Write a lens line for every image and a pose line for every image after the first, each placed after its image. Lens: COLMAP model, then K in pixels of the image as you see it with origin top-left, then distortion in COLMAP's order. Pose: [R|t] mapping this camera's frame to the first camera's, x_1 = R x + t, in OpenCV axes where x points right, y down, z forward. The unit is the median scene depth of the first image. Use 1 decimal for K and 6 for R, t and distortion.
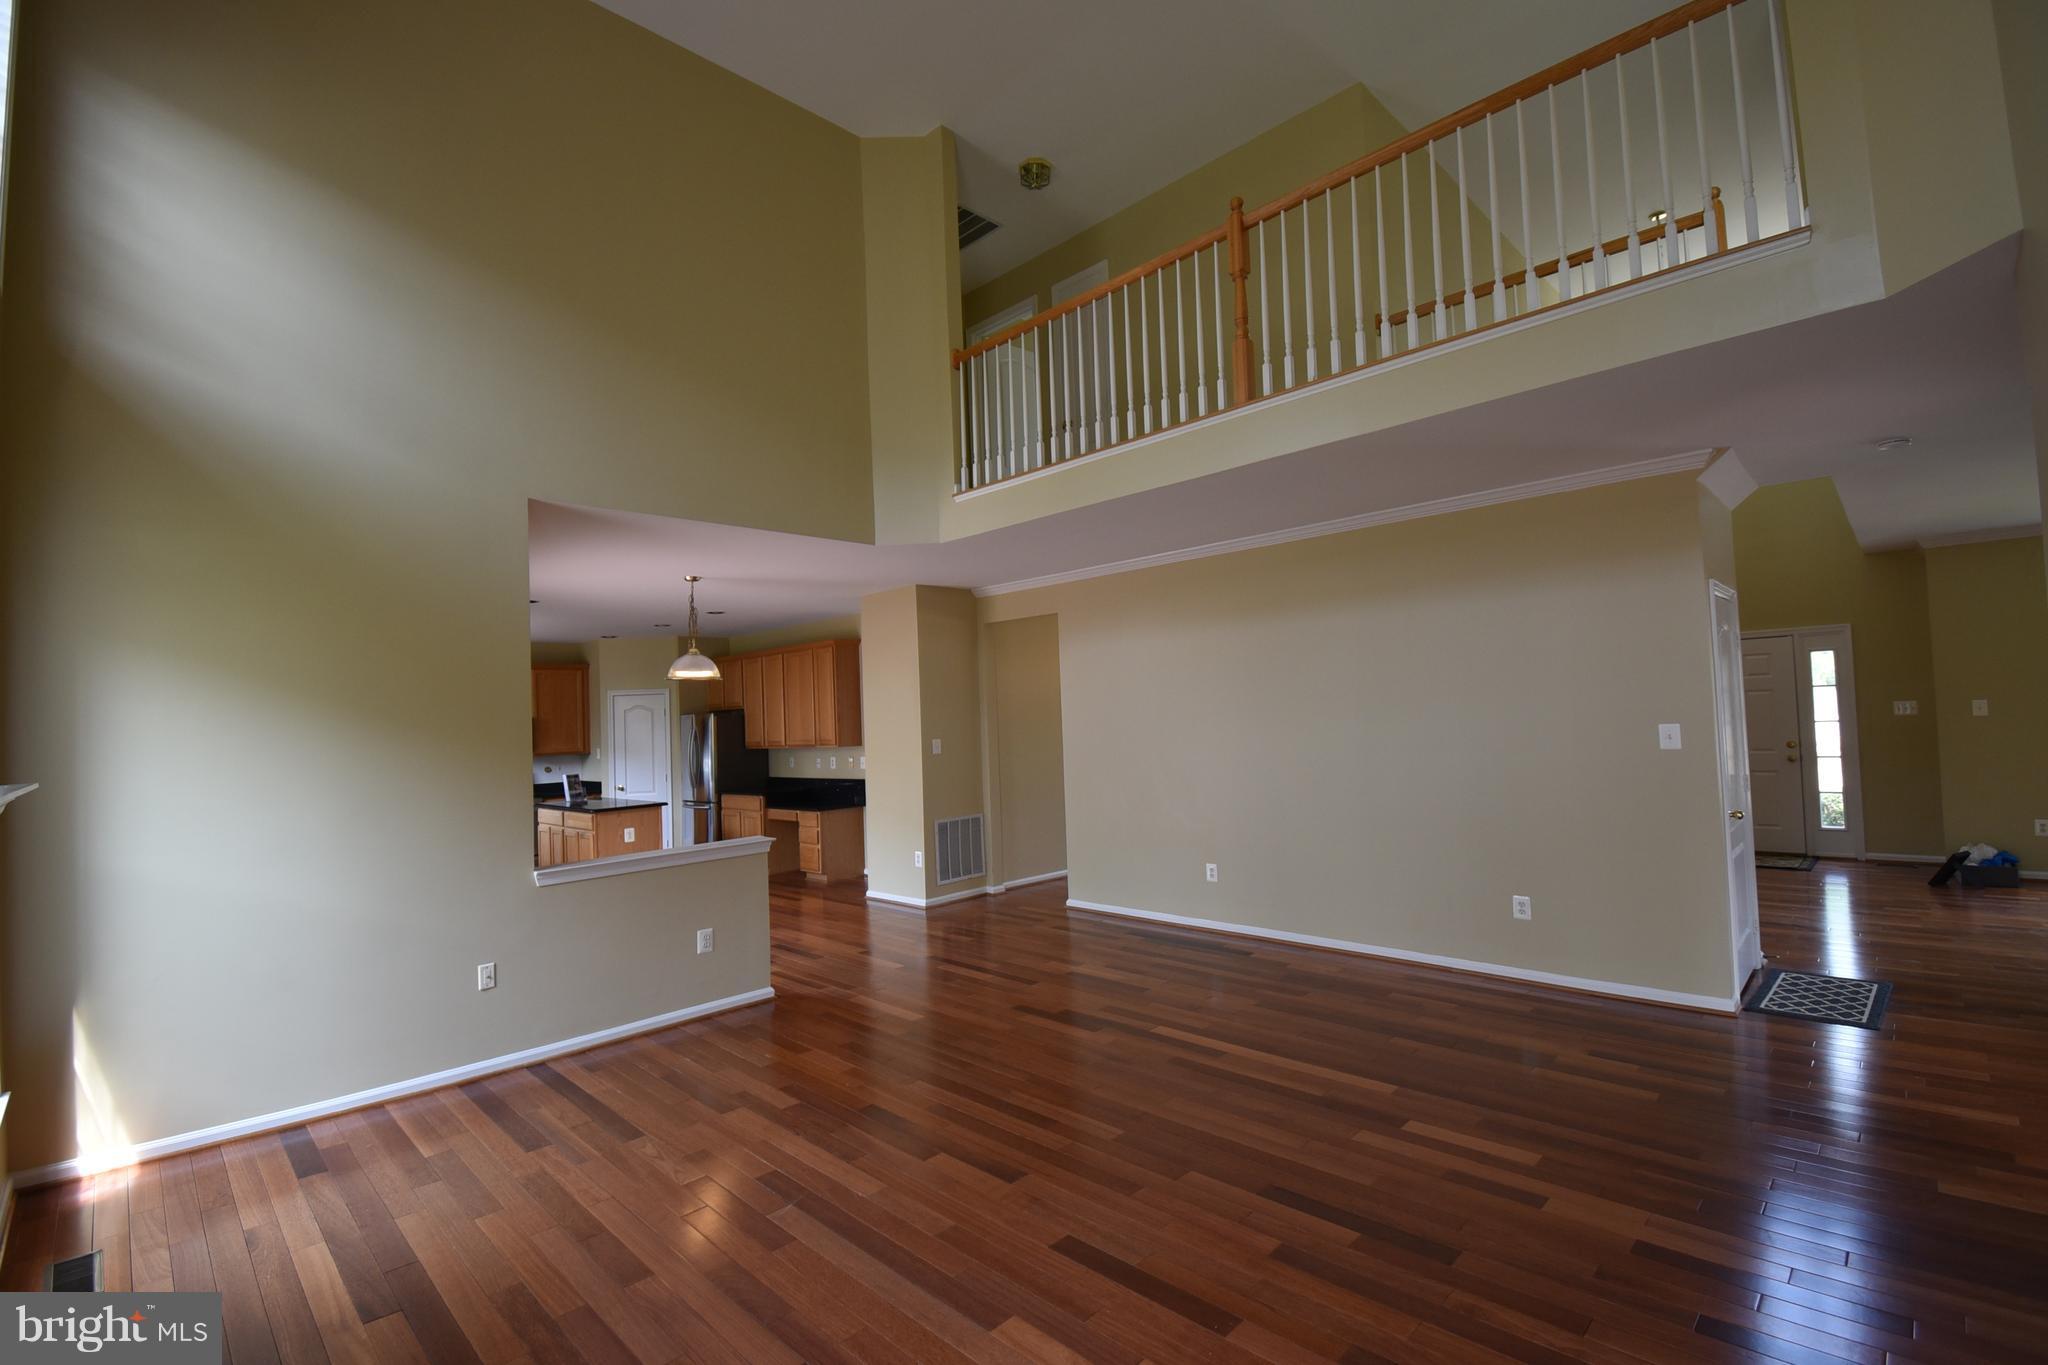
lens RADIAL K [[897.4, 0, 1038.1], [0, 897.4, 685.5], [0, 0, 1]] dist [-0.012918, -0.000115]
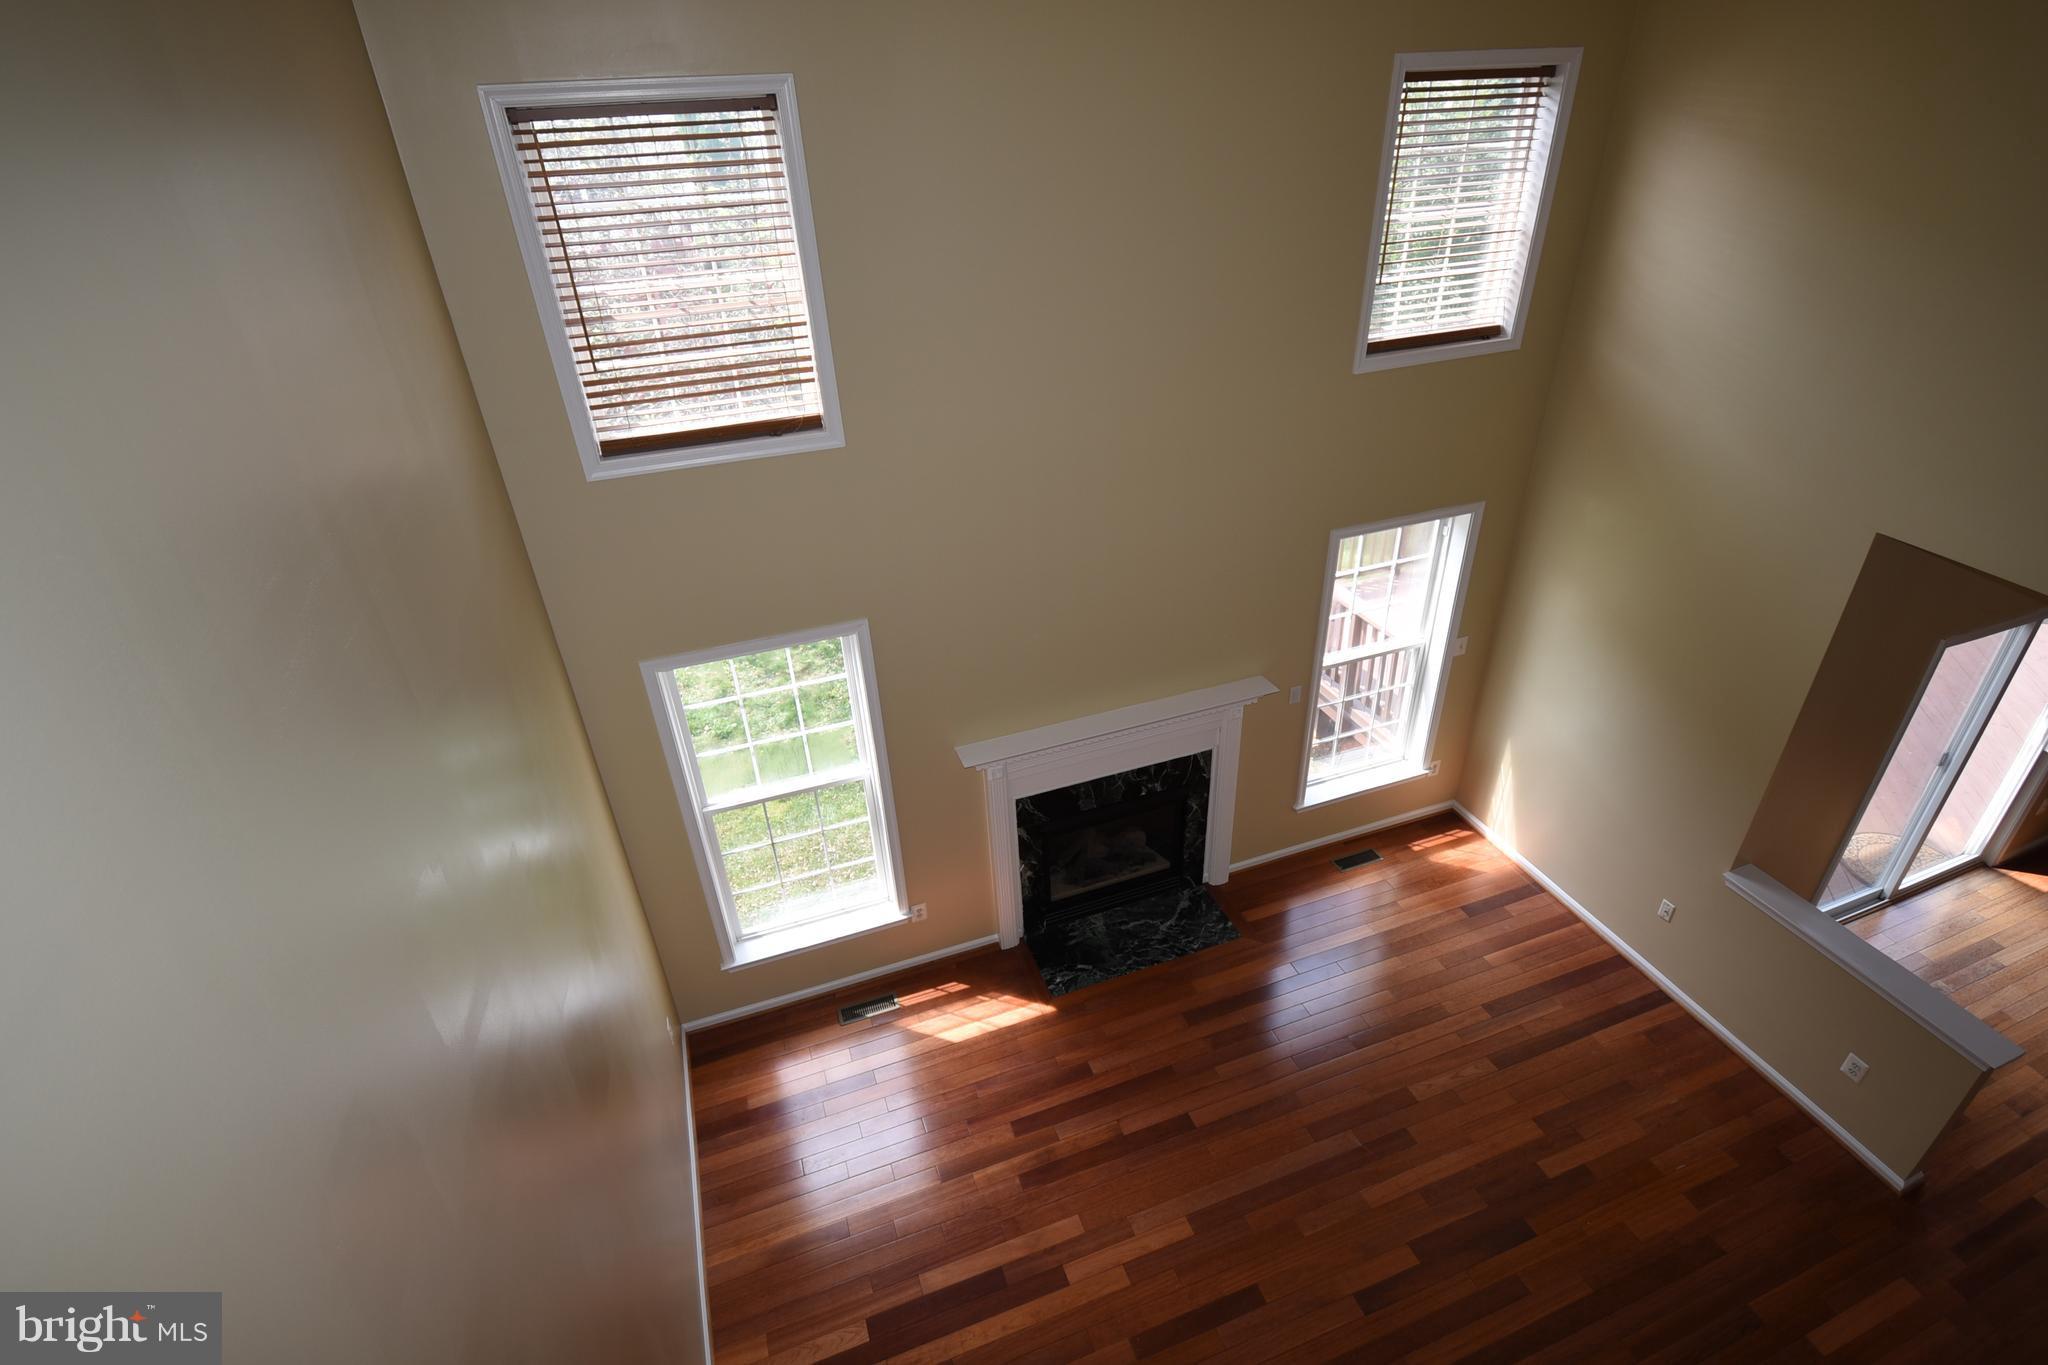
lens RADIAL K [[1007.6, 0, 1024.0], [0, 1007.6, 682.5], [0, 0, 1]] dist [0.003365, 0.000443]
pose [[-0.429711, 0.522250, -0.736616, 0.520447], [0.088190, 0.836147, 0.541370, -0.662982], [0.898649, 0.167670, -0.405359, 0.690409]]
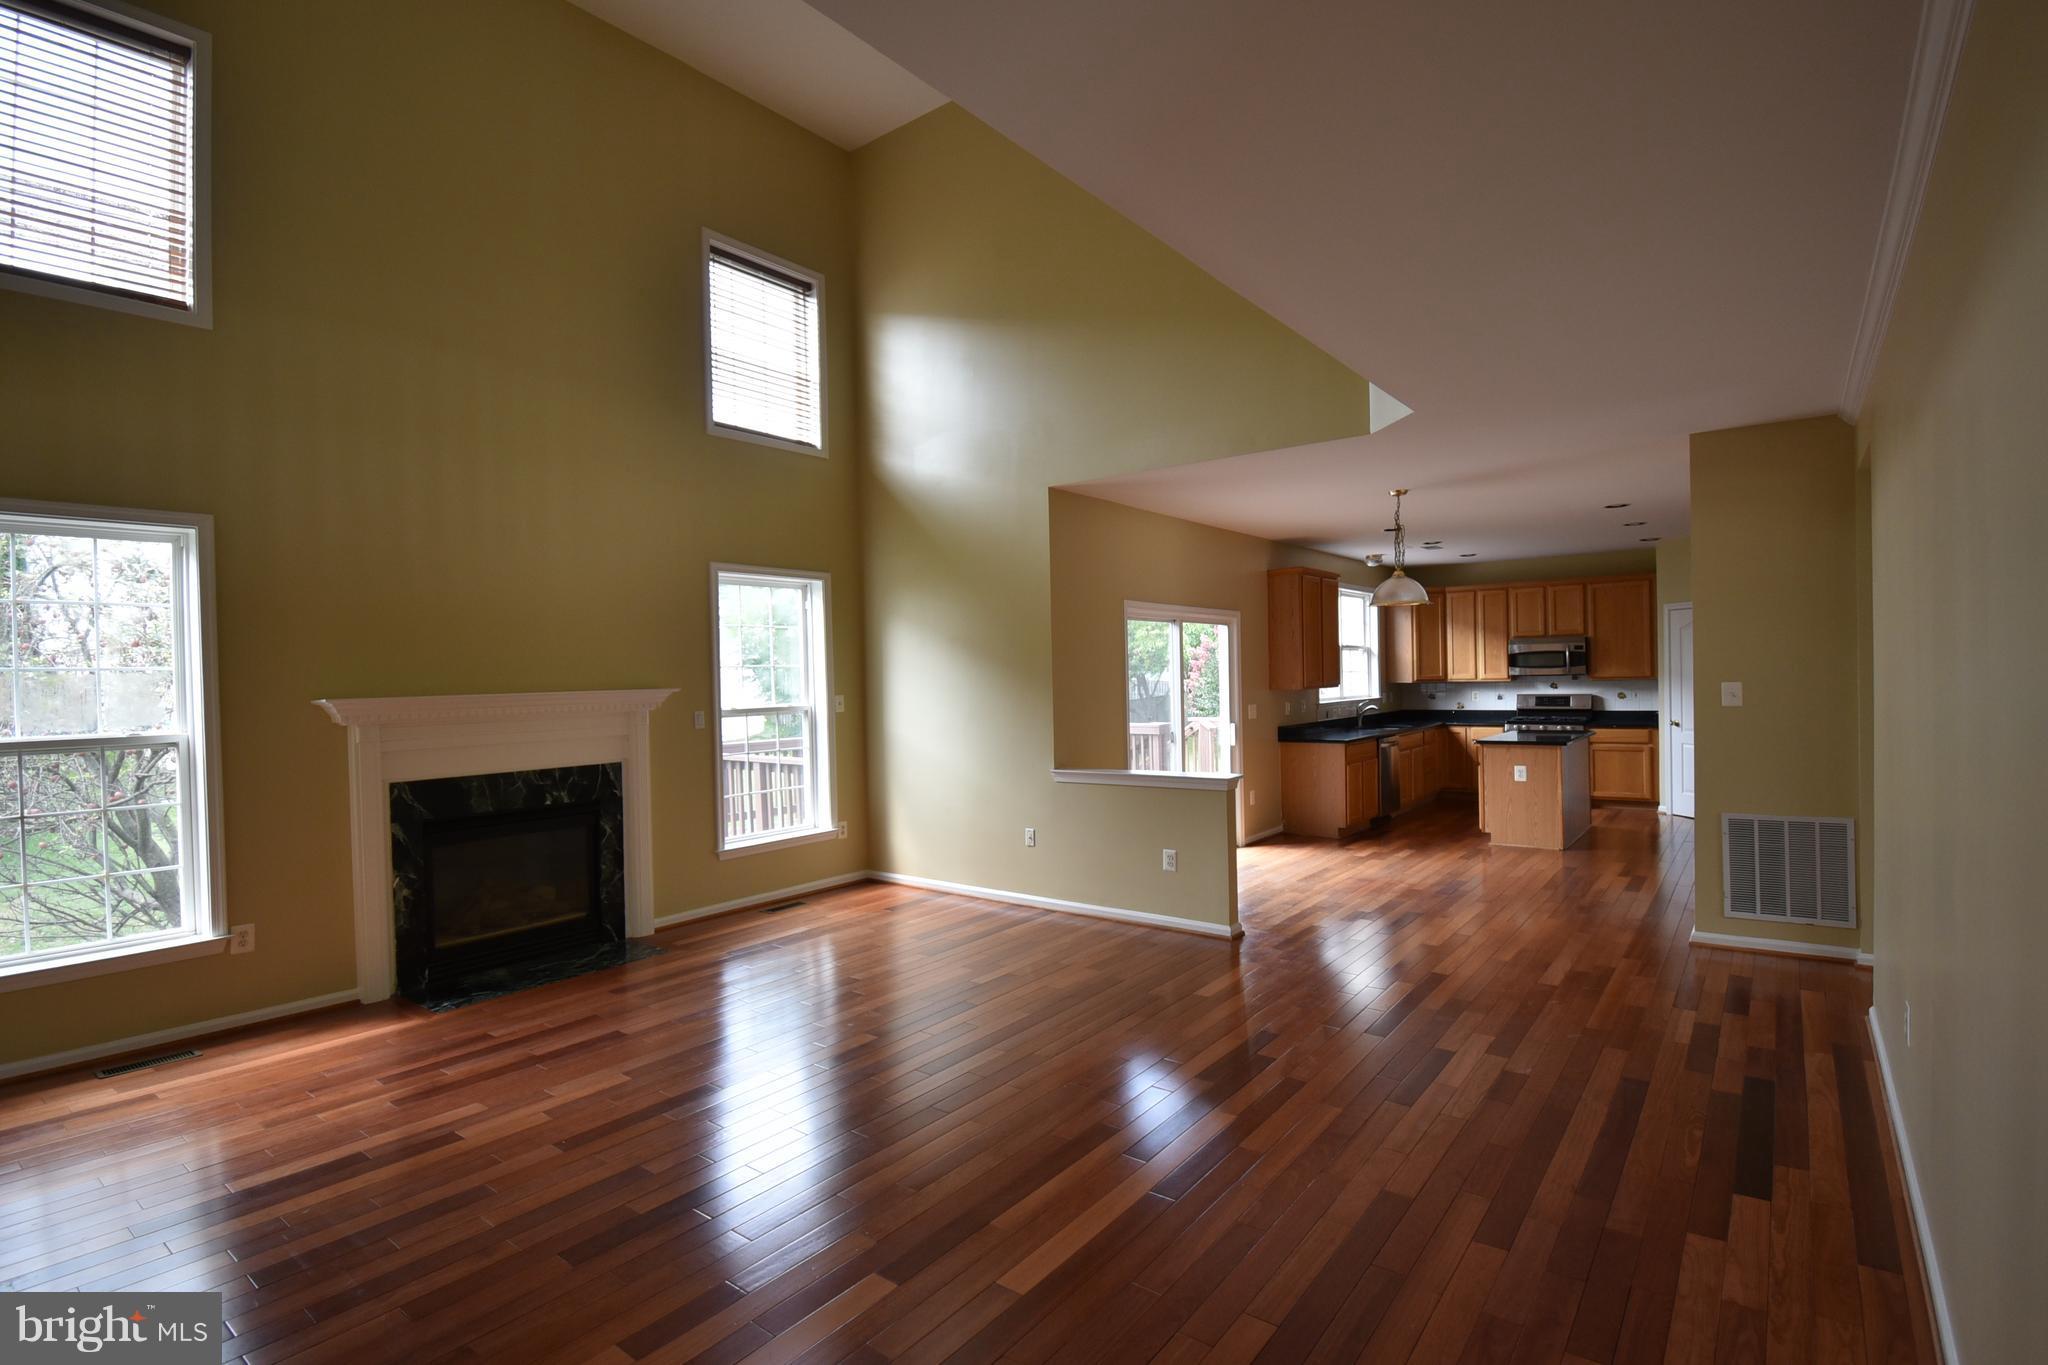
lens RADIAL K [[992.0, 0, 1050.8], [0, 992.0, 677.0], [0, 0, 1]] dist [0.024229, -0.030667]
pose [[0.133835, 0.040931, -0.990158, 0.879783], [0.052067, 0.997476, 0.048271, -0.001679], [0.989635, -0.058015, 0.131366, 0.791844]]
